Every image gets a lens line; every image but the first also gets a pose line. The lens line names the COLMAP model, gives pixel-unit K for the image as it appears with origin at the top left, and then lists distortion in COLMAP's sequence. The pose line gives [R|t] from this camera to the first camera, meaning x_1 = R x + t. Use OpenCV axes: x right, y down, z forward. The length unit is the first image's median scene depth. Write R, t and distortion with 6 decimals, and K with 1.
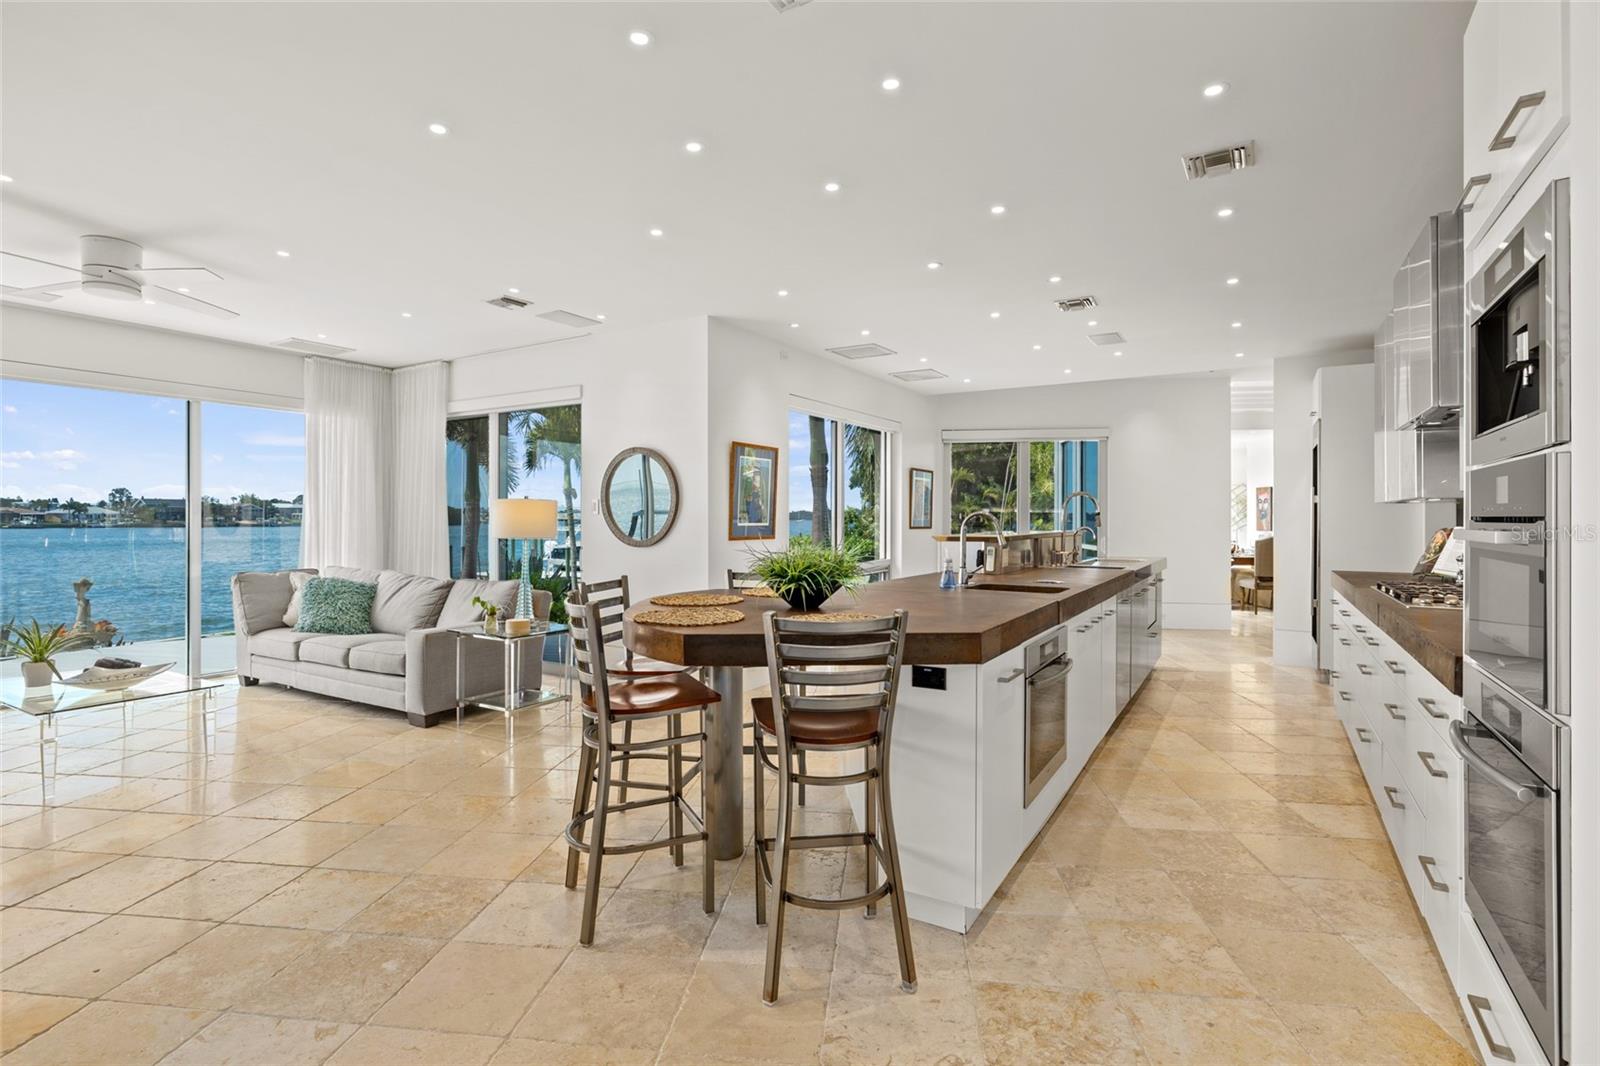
lens RADIAL K [[748.7, 0, 793.6], [0, 748.7, 519.0], [0, 0, 1]] dist [-0.004766, 0.000486]
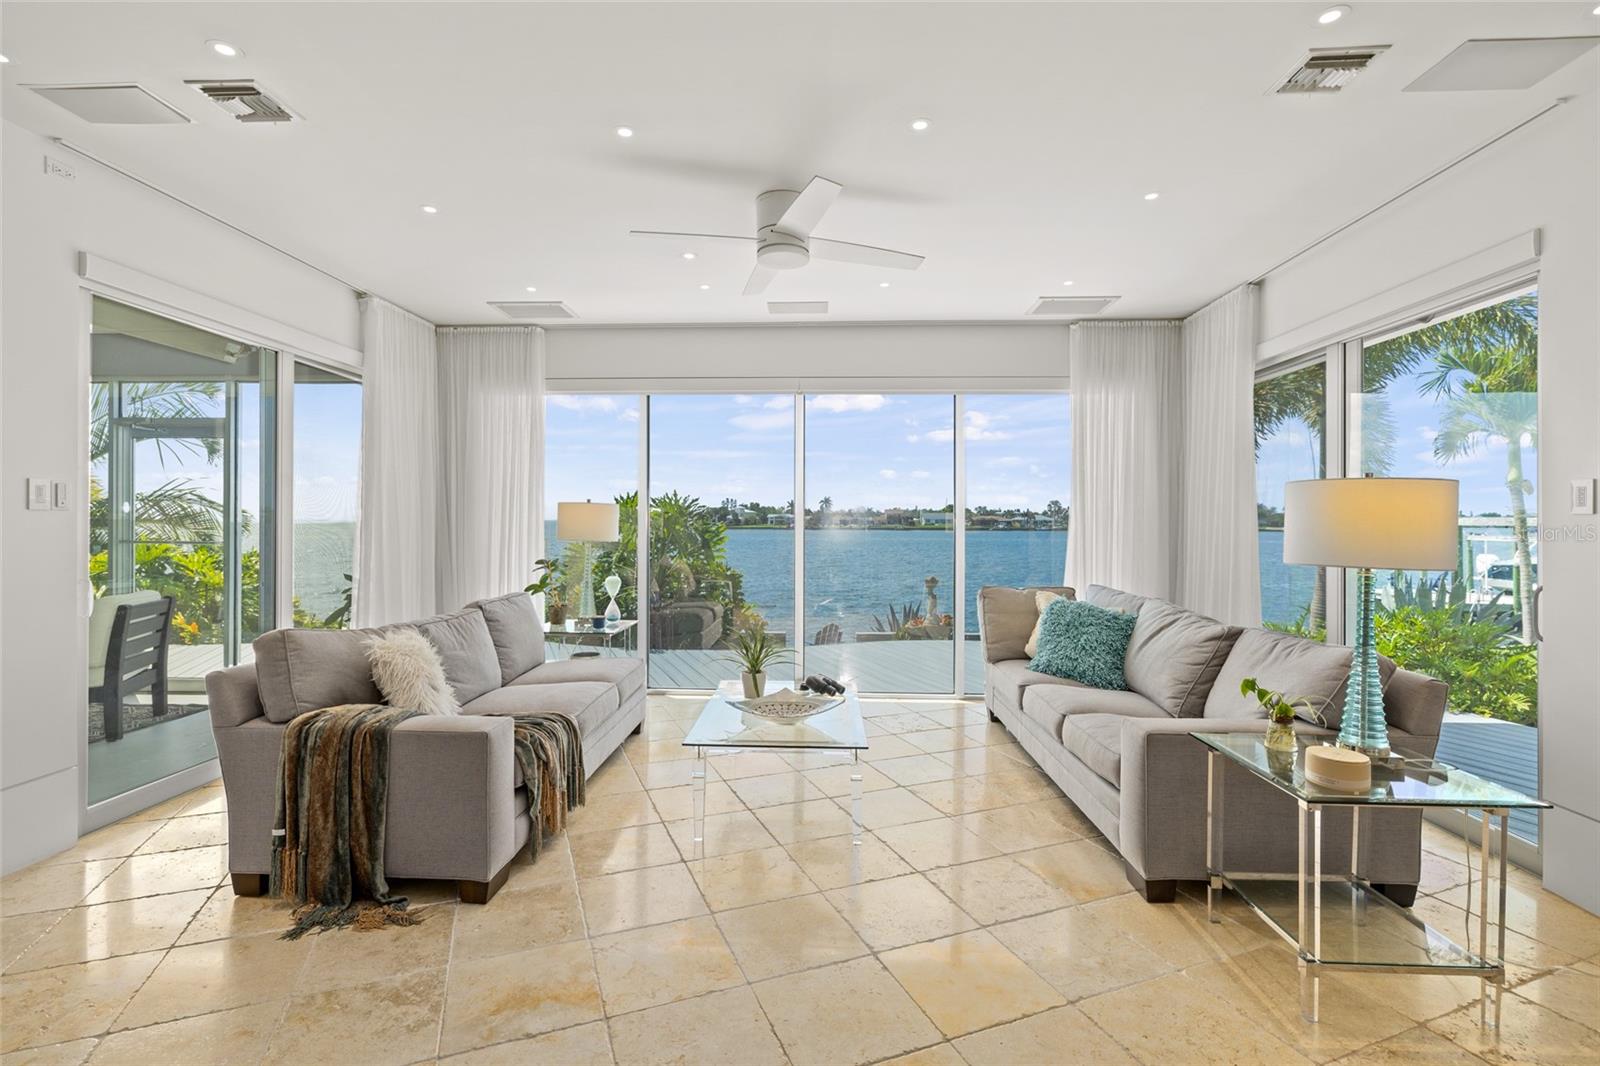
lens RADIAL K [[723.7, 0, 796.9], [0, 723.7, 523.1], [0, 0, 1]] dist [-0.001565, -0.000063]
pose [[0.473591, 0.001637, -0.880744, -0.109962], [-0.003798, 0.999993, -0.000184, 0.000277], [0.880737, 0.003433, 0.473594, 0.395782]]
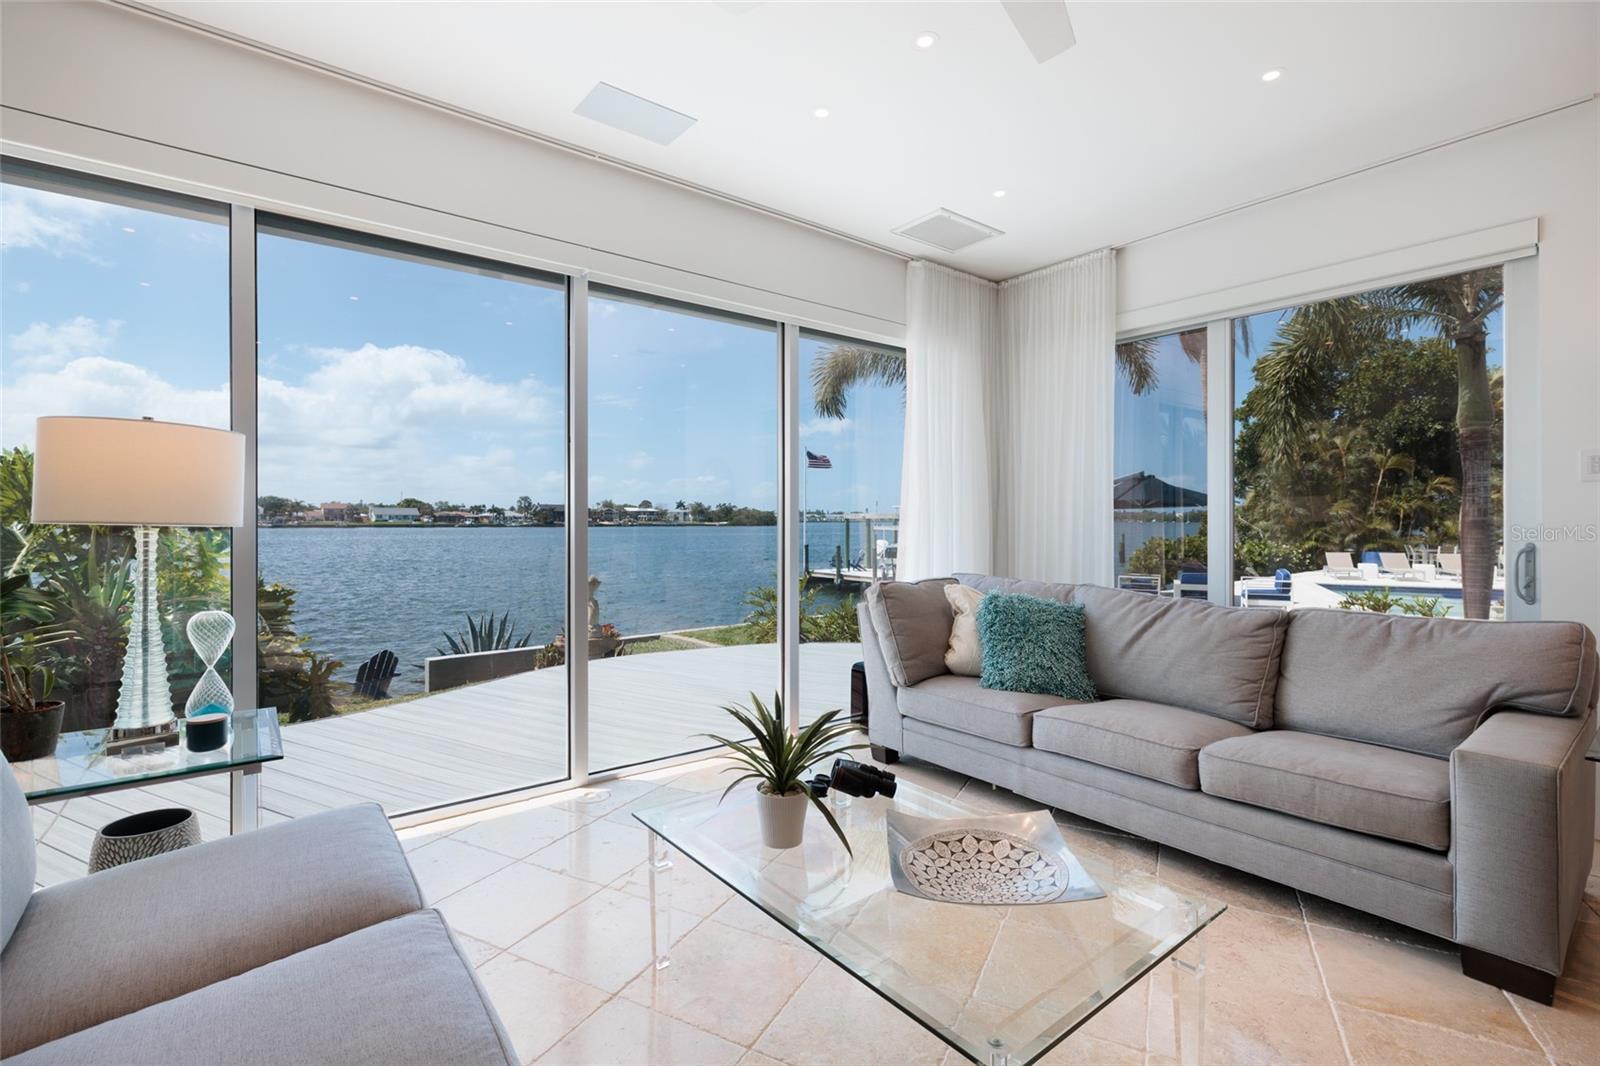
lens RADIAL K [[723.7, 0, 802.1], [0, 723.7, 524.3], [0, 0, 1]] dist [-0.001565, -0.000063]
pose [[0.933607, 0.002995, -0.358286, -0.553890], [-0.001291, 0.999987, 0.004995, 0.018369], [0.358297, -0.004201, 0.933598, 0.384480]]
